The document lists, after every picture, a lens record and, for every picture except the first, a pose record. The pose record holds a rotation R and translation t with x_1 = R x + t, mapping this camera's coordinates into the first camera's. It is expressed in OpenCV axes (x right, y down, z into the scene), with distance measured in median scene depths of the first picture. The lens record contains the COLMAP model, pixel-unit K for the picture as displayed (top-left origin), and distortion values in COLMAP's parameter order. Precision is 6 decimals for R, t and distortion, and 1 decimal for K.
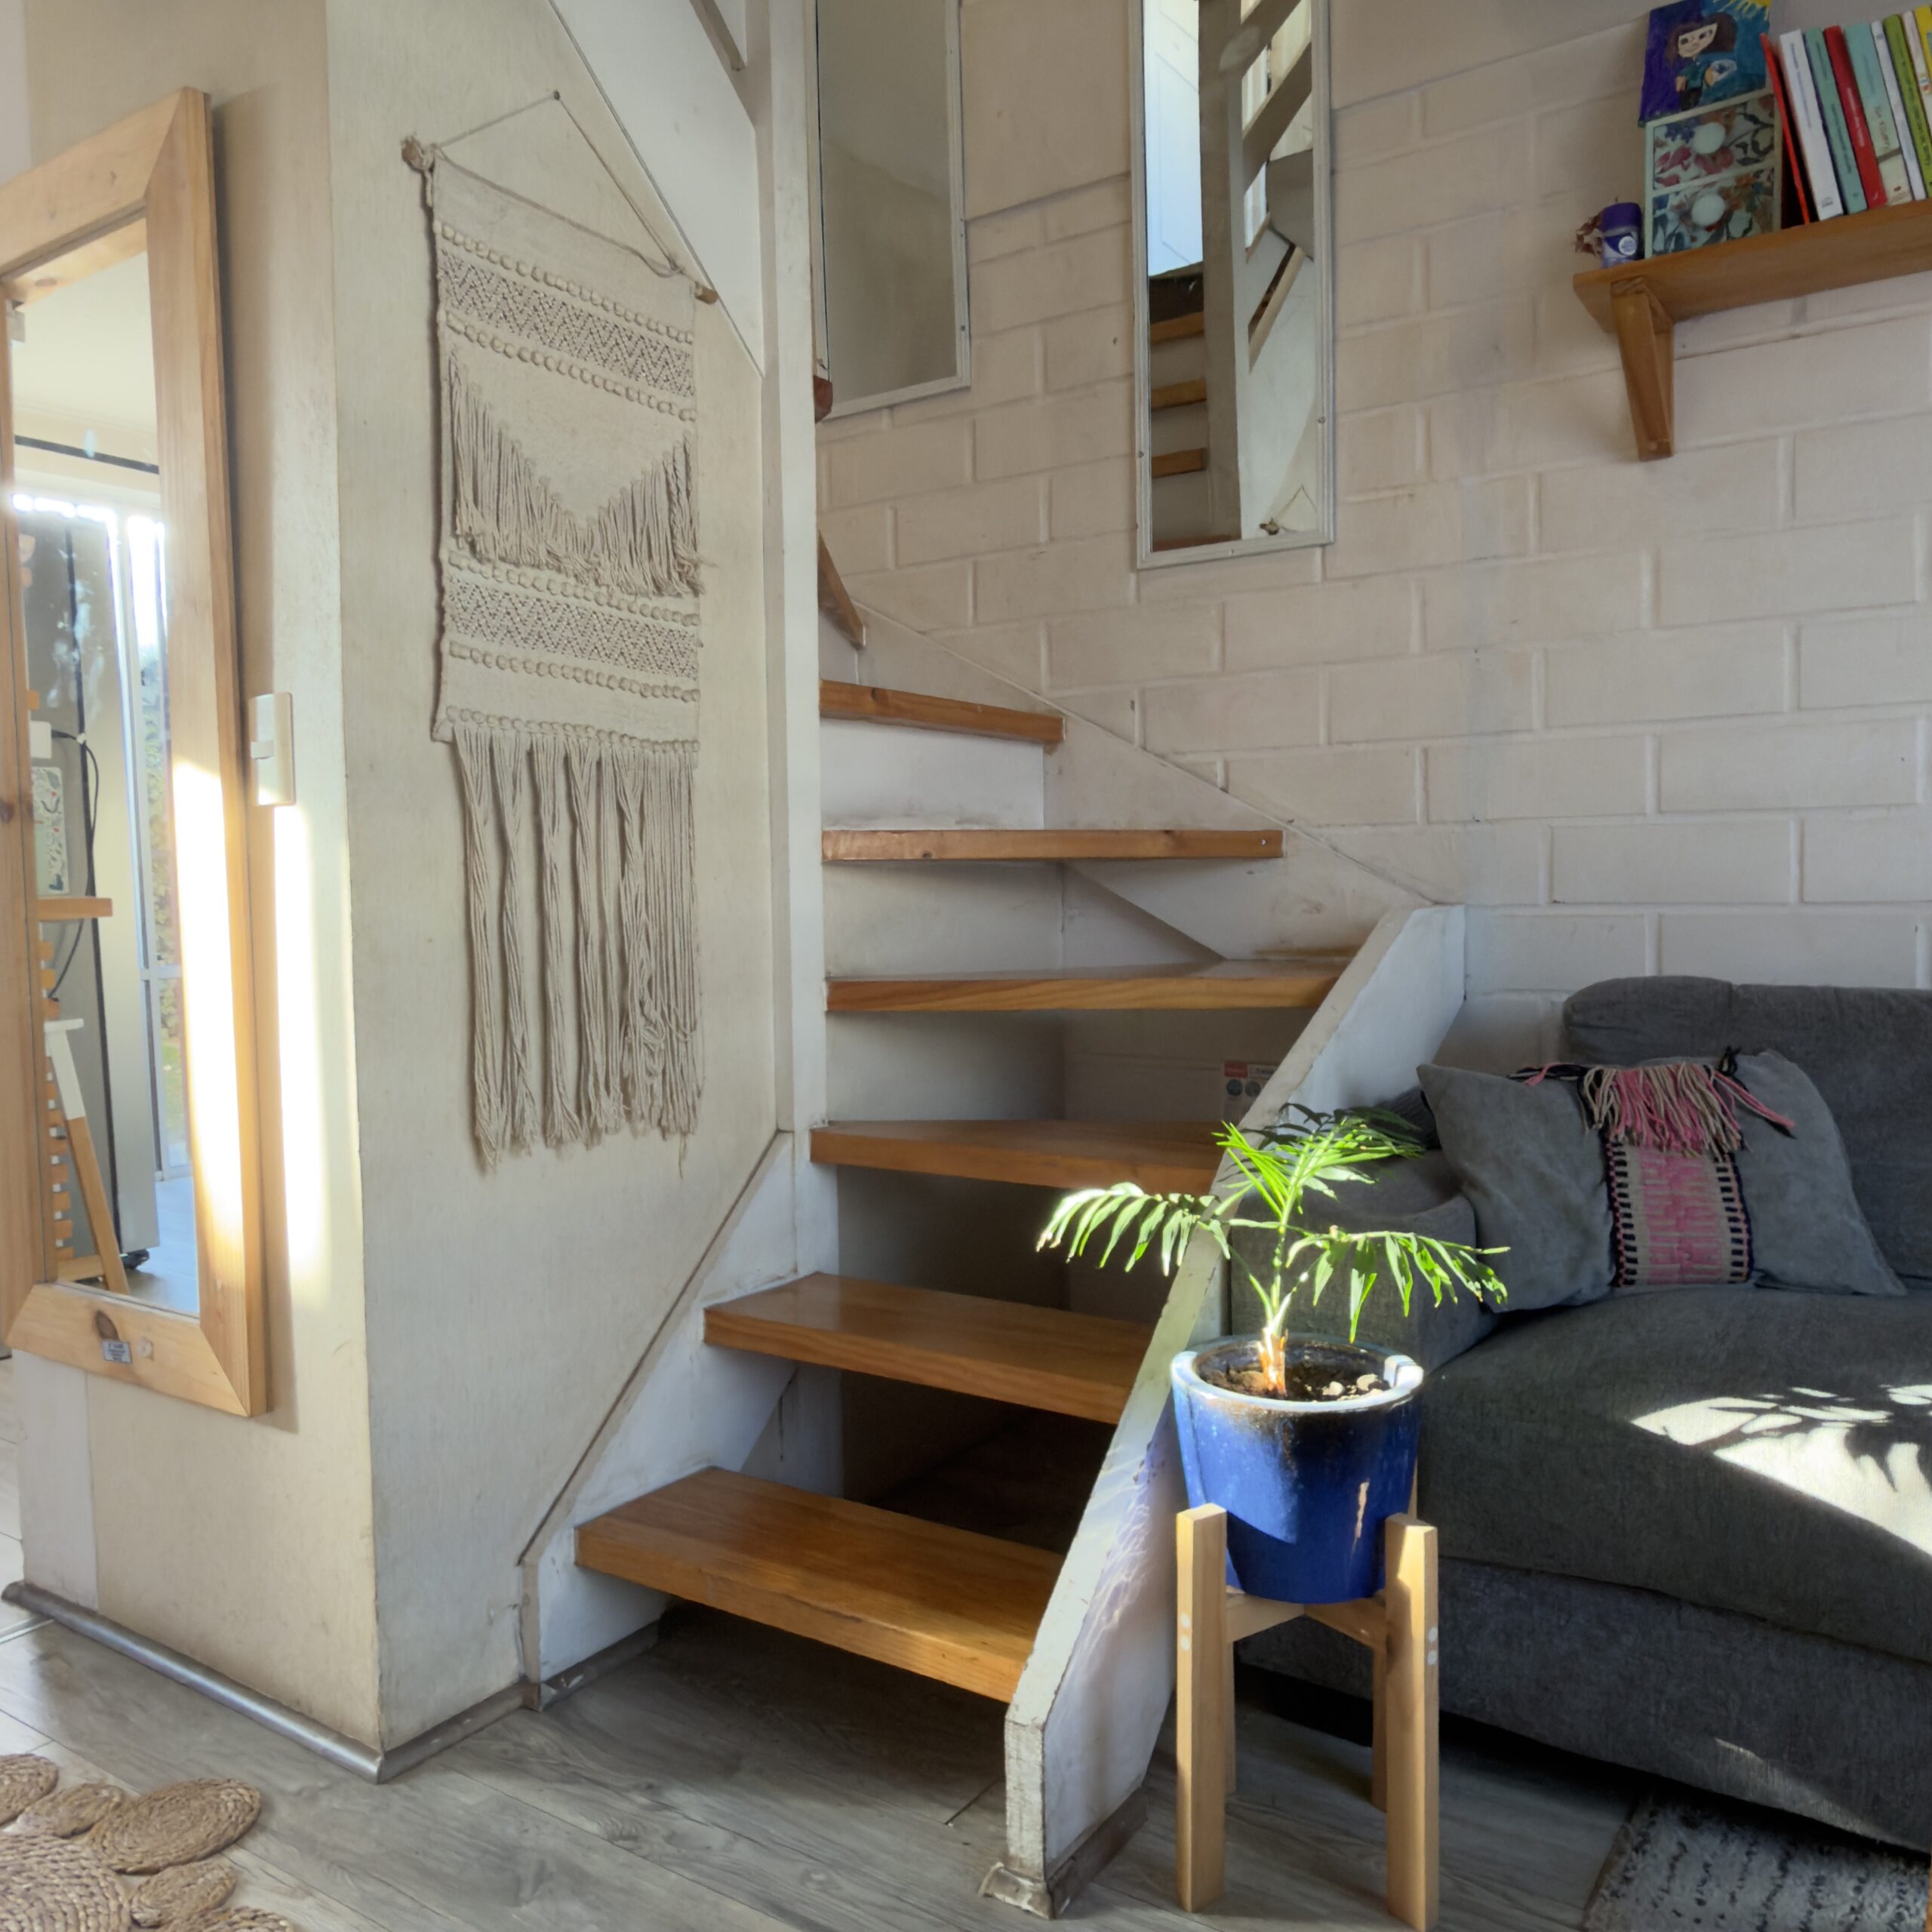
lens RADIAL K [[1577.1, 0, 966.0], [0, 1577.1, 966.0], [0, 0, 1]] dist [-0.014326, 0.003810]
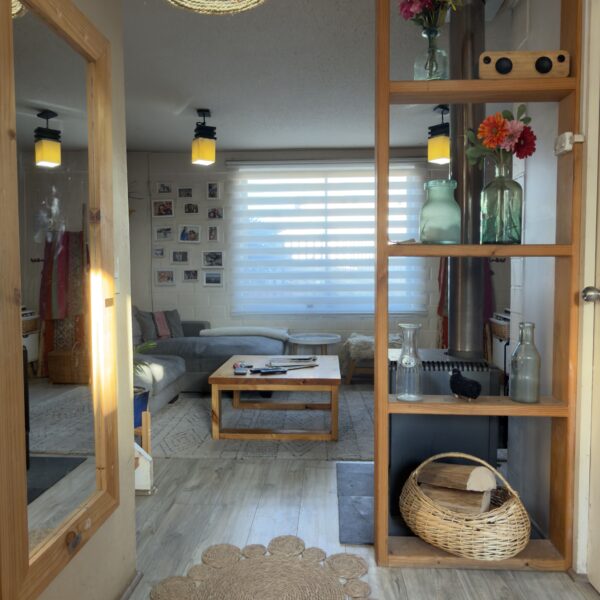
lens RADIAL K [[489.8, 0, 300.0], [0, 489.8, 300.0], [0, 0, 1]] dist [-0.014326, 0.003810]
pose [[-0.512988, -0.029898, 0.857875, -1.526635], [0.055492, 0.996148, 0.067900, -0.144033], [-0.856600, 0.082437, -0.509353, 1.258814]]
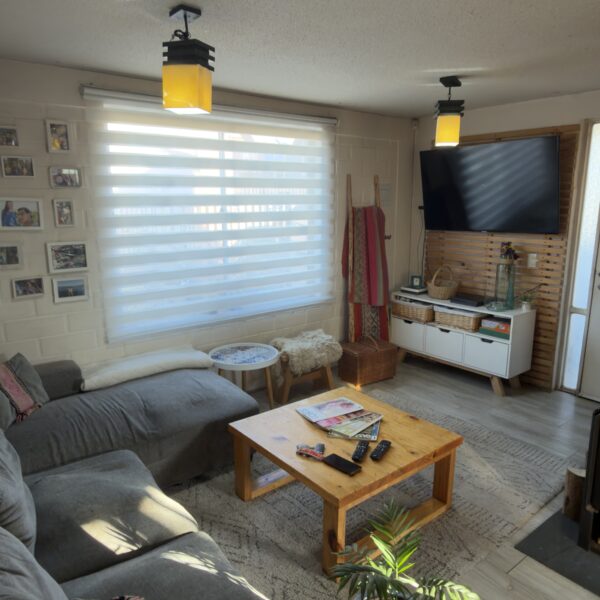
lens RADIAL K [[489.8, 0, 300.0], [0, 489.8, 300.0], [0, 0, 1]] dist [-0.014326, 0.003810]
pose [[-0.956972, -0.037179, 0.287788, 0.120310], [0.034440, 0.970196, 0.239862, -0.485893], [-0.288129, 0.239452, -0.927170, 1.631445]]
